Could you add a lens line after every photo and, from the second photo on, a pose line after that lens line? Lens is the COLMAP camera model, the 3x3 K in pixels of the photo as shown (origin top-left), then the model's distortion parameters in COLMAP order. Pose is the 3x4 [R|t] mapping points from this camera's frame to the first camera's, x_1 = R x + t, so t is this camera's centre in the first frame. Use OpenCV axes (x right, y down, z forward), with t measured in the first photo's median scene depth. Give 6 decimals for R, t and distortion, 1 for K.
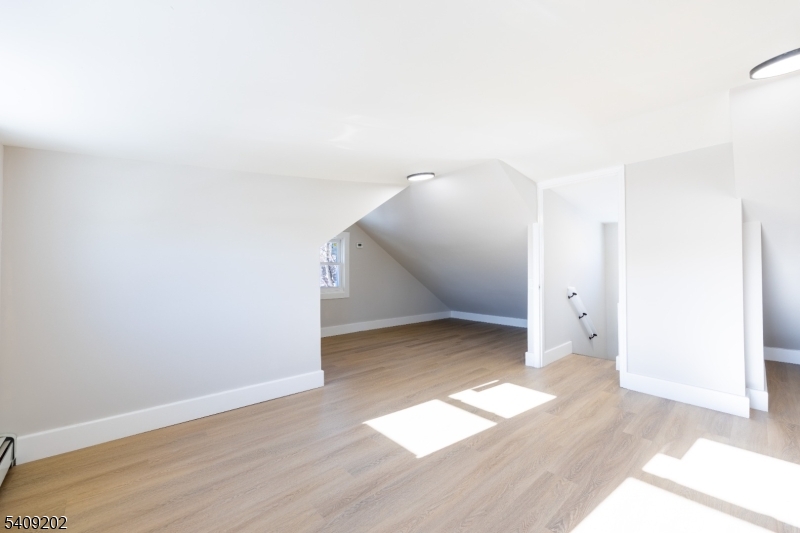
lens RADIAL K [[324.8, 0, 400.0], [0, 324.8, 266.5], [0, 0, 1]] dist [0.000615, 0.000244]
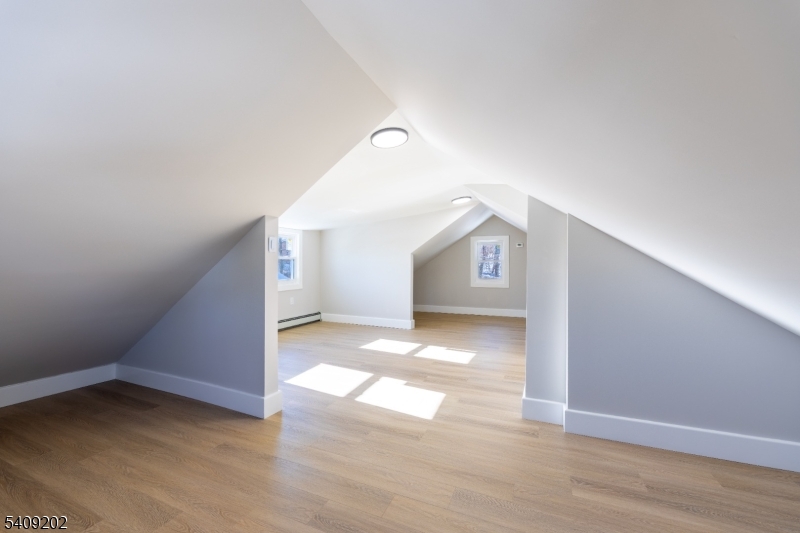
lens RADIAL K [[324.8, 0, 400.0], [0, 324.8, 266.5], [0, 0, 1]] dist [0.000615, 0.000244]
pose [[0.411379, 0.009774, -0.911412, 2.080037], [0.009418, 0.999844, 0.014973, -0.020636], [0.911416, -0.014743, 0.411222, 0.292607]]
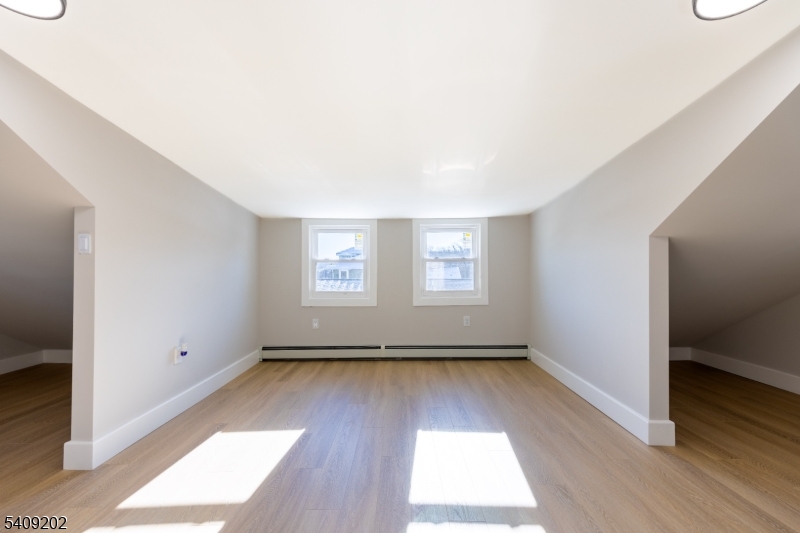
lens RADIAL K [[324.8, 0, 400.0], [0, 324.8, 266.5], [0, 0, 1]] dist [0.000615, 0.000244]
pose [[-0.676360, -0.002123, -0.736568, 0.888840], [0.022972, 0.999449, -0.023975, 0.012458], [0.736213, -0.033136, -0.675938, 1.615693]]
